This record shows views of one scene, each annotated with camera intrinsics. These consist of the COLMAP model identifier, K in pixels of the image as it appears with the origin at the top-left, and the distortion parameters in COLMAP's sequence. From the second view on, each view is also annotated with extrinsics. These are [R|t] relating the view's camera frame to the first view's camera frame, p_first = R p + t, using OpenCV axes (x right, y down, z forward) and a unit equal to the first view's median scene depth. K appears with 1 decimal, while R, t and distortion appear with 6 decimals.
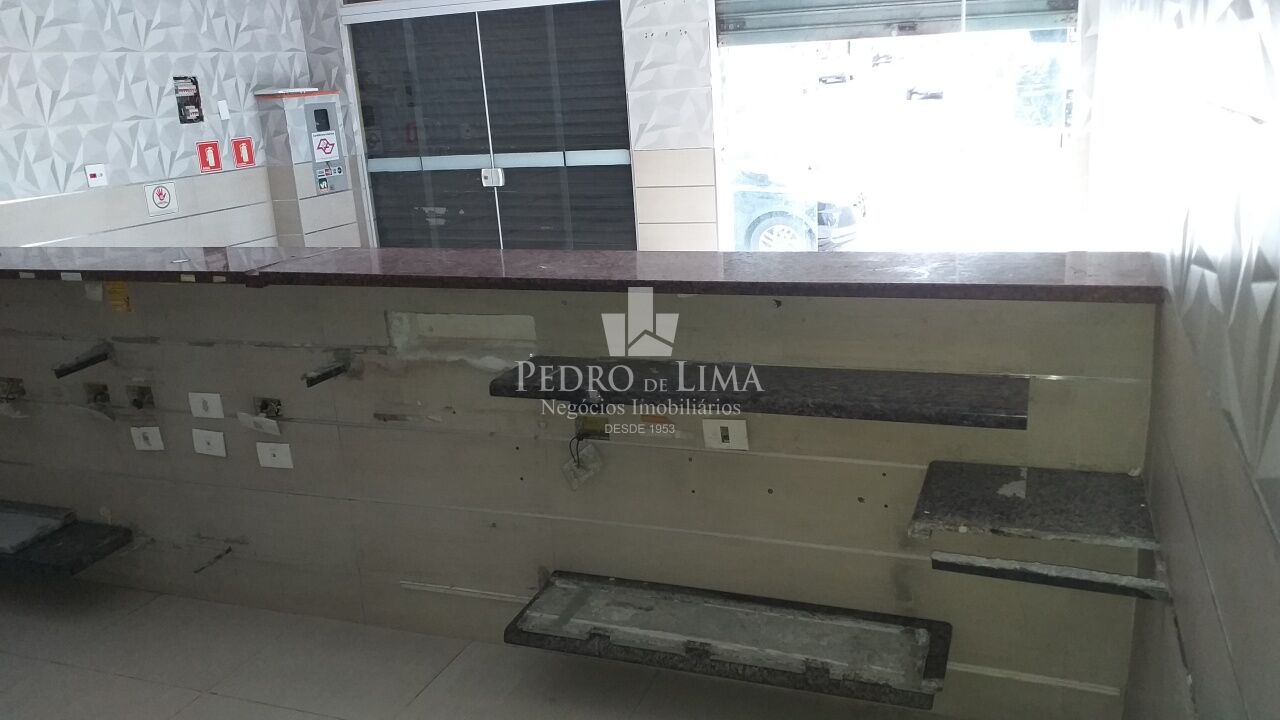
lens RADIAL K [[1030.8, 0, 645.8], [0, 1030.8, 355.9], [0, 0, 1]] dist [0.117207, -0.224638]
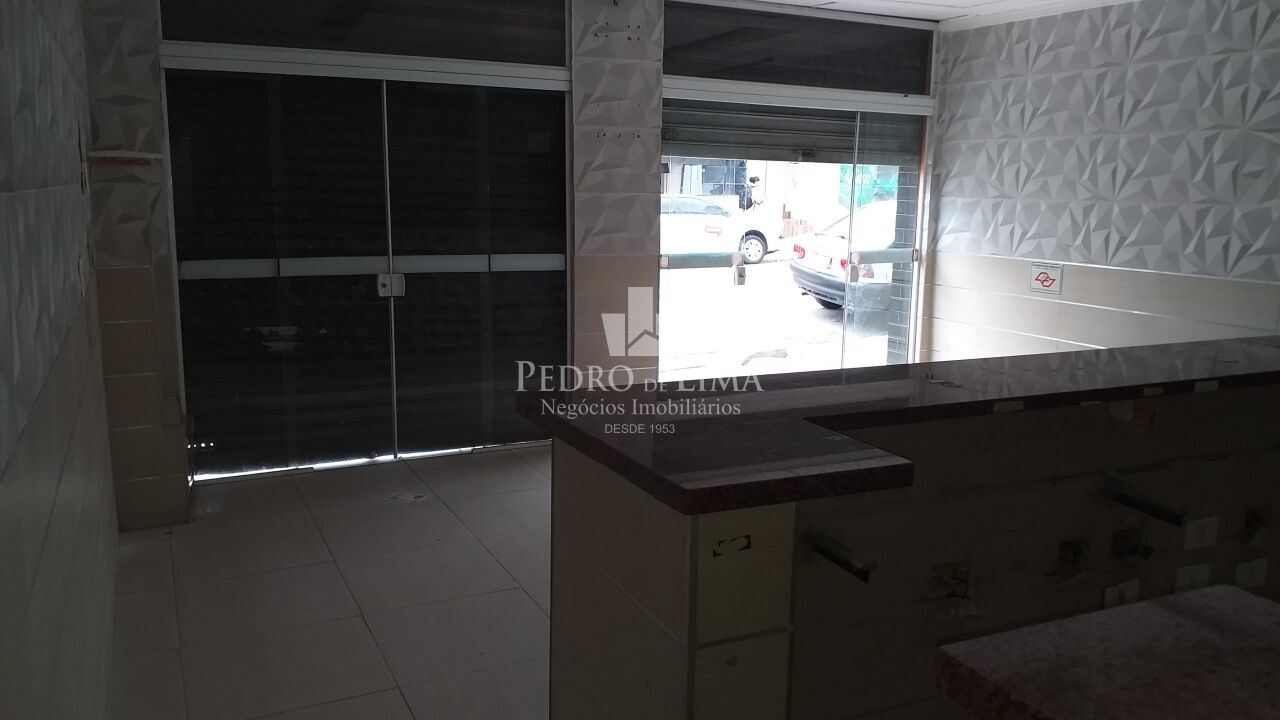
lens RADIAL K [[1013.8, 0, 676.0], [0, 1013.8, 362.8], [0, 0, 1]] dist [0.139192, -0.298130]
pose [[0.672183, -0.054598, 0.738370, -0.638886], [0.135892, 0.989433, -0.050548, -0.050424], [-0.727808, 0.134316, 0.672499, 0.363765]]
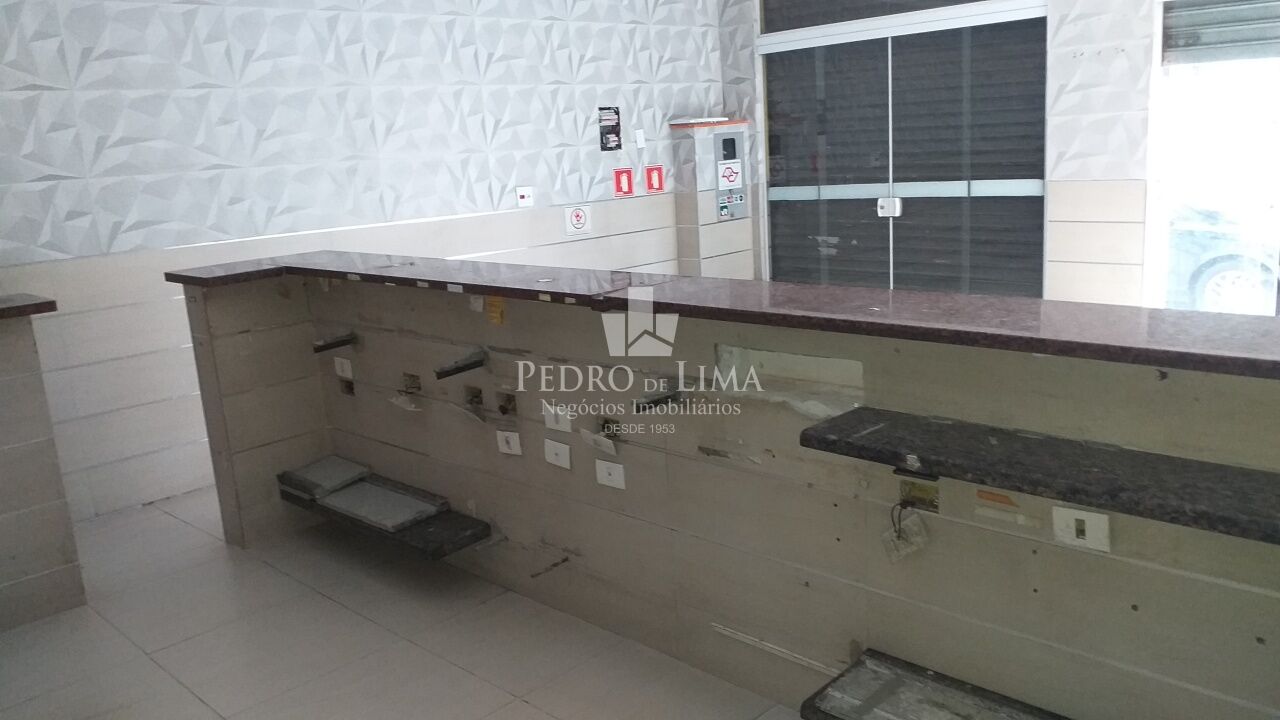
lens RADIAL K [[1007.9, 0, 663.7], [0, 1007.9, 367.8], [0, 0, 1]] dist [0.186799, -0.421676]
pose [[0.923808, 0.089620, -0.372219, 0.027053], [-0.094568, 0.995506, 0.004982, -0.009742], [0.370993, 0.030598, 0.928132, 0.052907]]
